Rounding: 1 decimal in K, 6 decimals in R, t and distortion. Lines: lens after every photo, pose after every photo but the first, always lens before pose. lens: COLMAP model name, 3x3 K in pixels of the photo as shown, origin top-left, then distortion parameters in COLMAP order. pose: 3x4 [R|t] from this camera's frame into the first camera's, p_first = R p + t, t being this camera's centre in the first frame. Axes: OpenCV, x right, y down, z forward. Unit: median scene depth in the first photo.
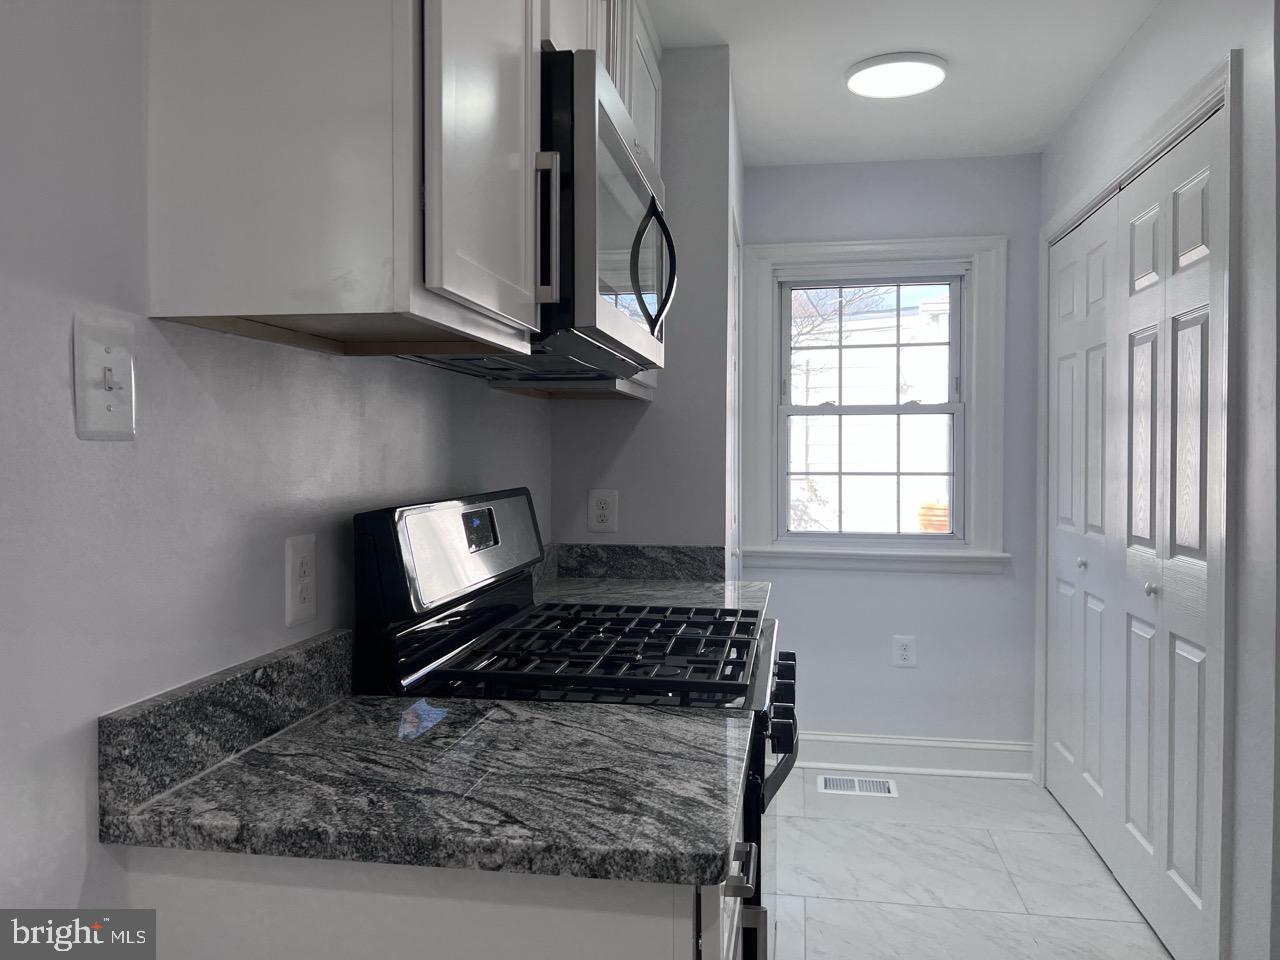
lens RADIAL K [[966.6, 0, 640.0], [0, 966.6, 480.0], [0, 0, 1]] dist [-0.000605, -0.000371]
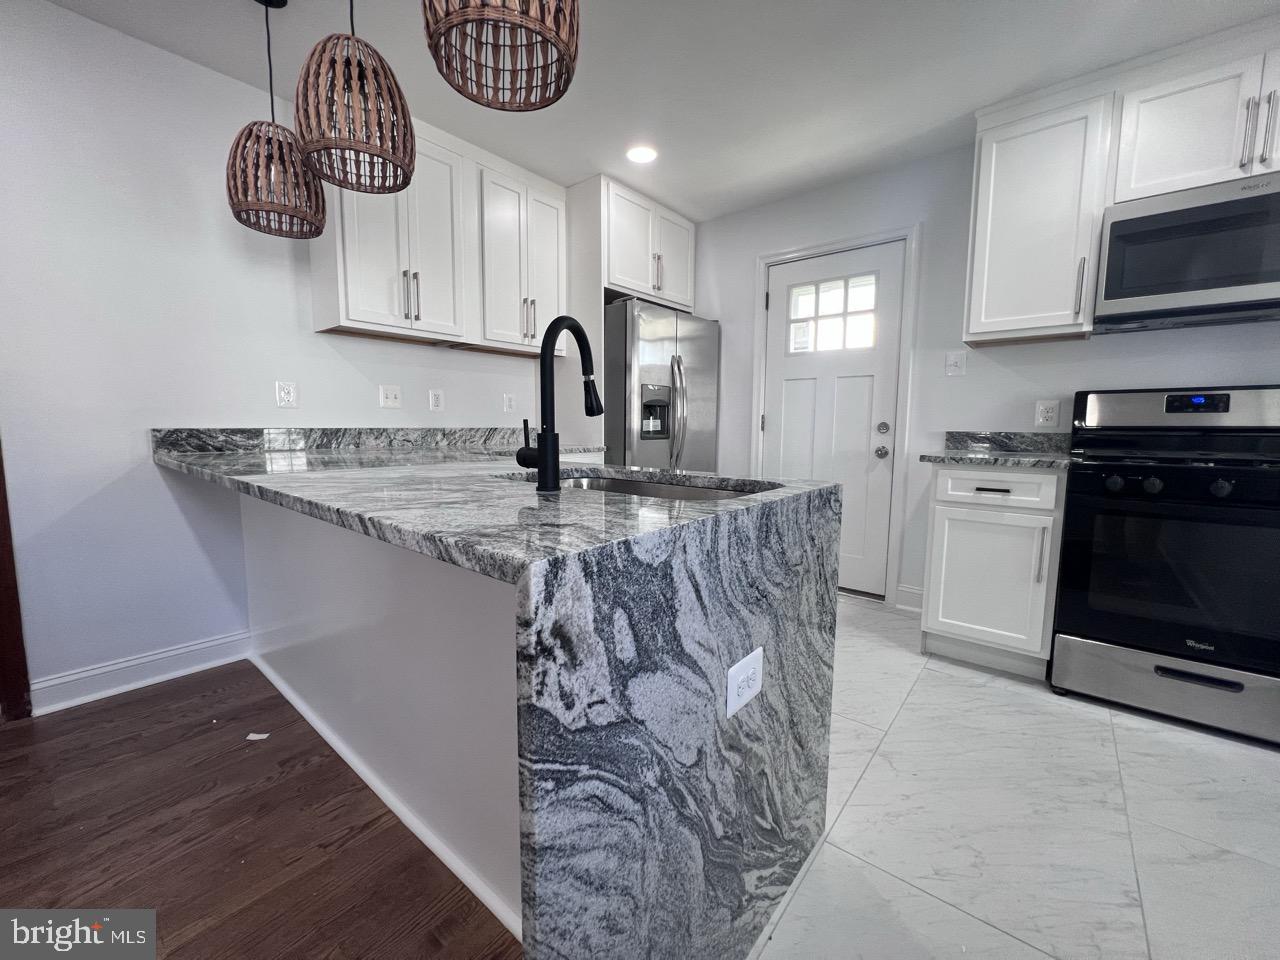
lens RADIAL K [[514.3, 0, 637.2], [0, 514.3, 474.5], [0, 0, 1]] dist [0.000511, -0.000186]
pose [[-0.503697, 0.080426, -0.860129, 1.922300], [-0.035445, 0.992894, 0.113597, 0.162960], [0.863153, 0.087706, -0.497267, 0.703189]]
